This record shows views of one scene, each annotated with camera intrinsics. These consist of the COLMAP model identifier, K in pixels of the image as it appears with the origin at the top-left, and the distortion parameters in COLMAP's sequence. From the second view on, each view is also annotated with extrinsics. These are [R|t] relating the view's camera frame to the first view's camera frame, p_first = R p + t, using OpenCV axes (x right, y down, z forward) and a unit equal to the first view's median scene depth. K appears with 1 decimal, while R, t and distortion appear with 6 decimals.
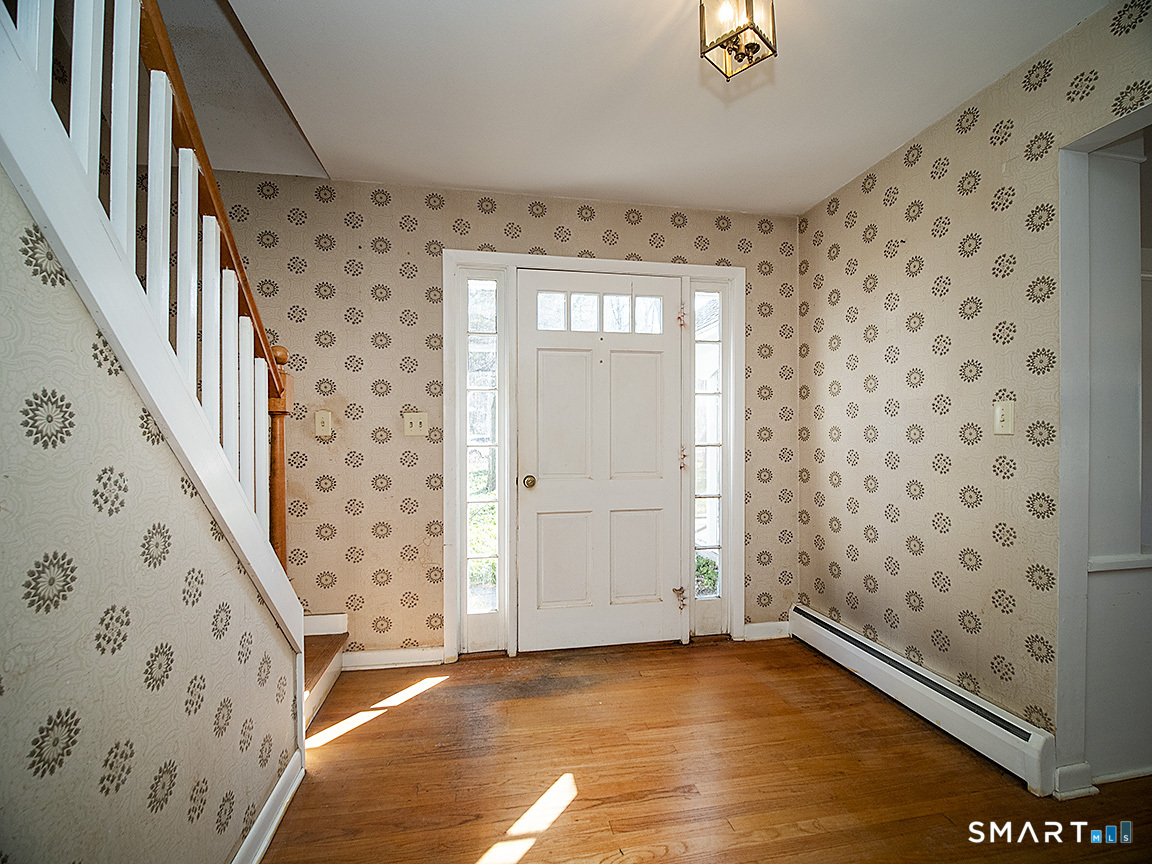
lens RADIAL K [[535.3, 0, 580.6], [0, 535.3, 431.6], [0, 0, 1]] dist [-0.016351, -0.000709]
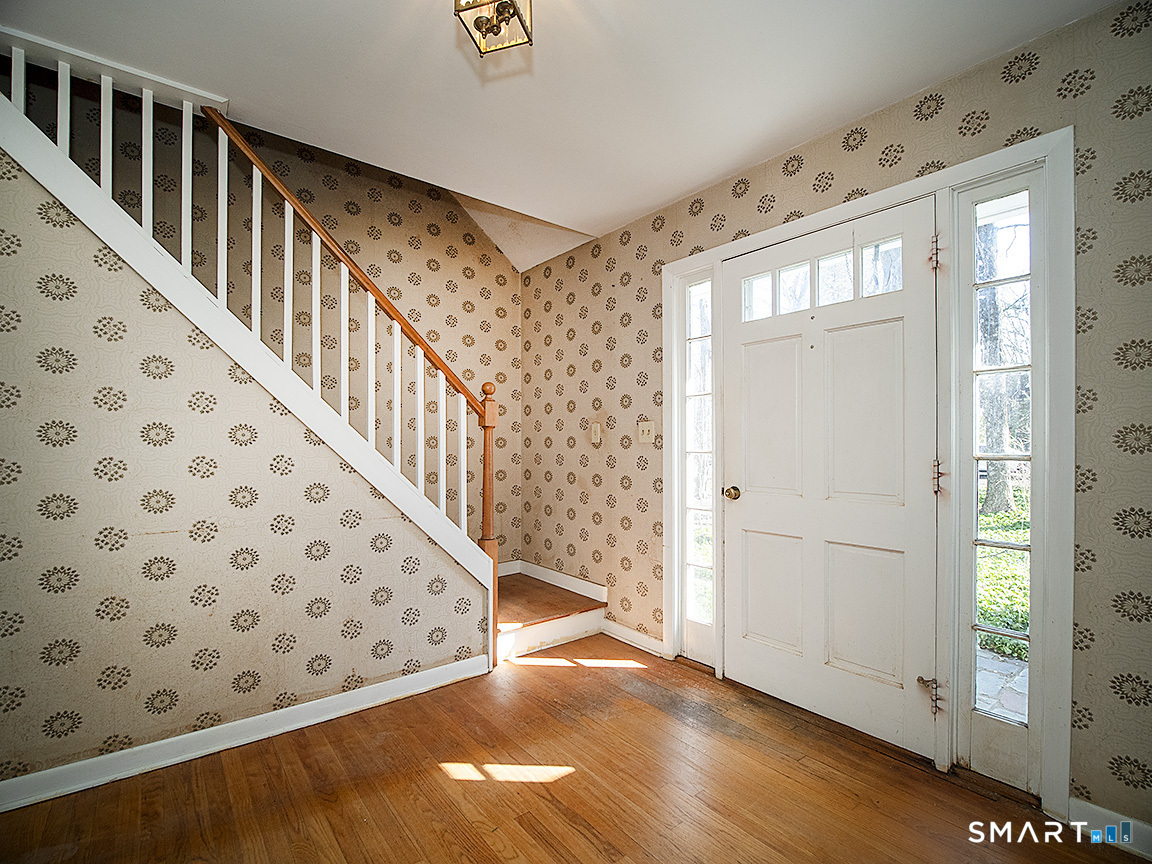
lens RADIAL K [[539.7, 0, 580.9], [0, 539.7, 441.8], [0, 0, 1]] dist [-0.017458, -0.001011]
pose [[0.457085, -0.002472, -0.889420, 0.618100], [0.005508, 0.999985, 0.000051, 0.005647], [0.889406, -0.004922, 0.457092, 0.366633]]
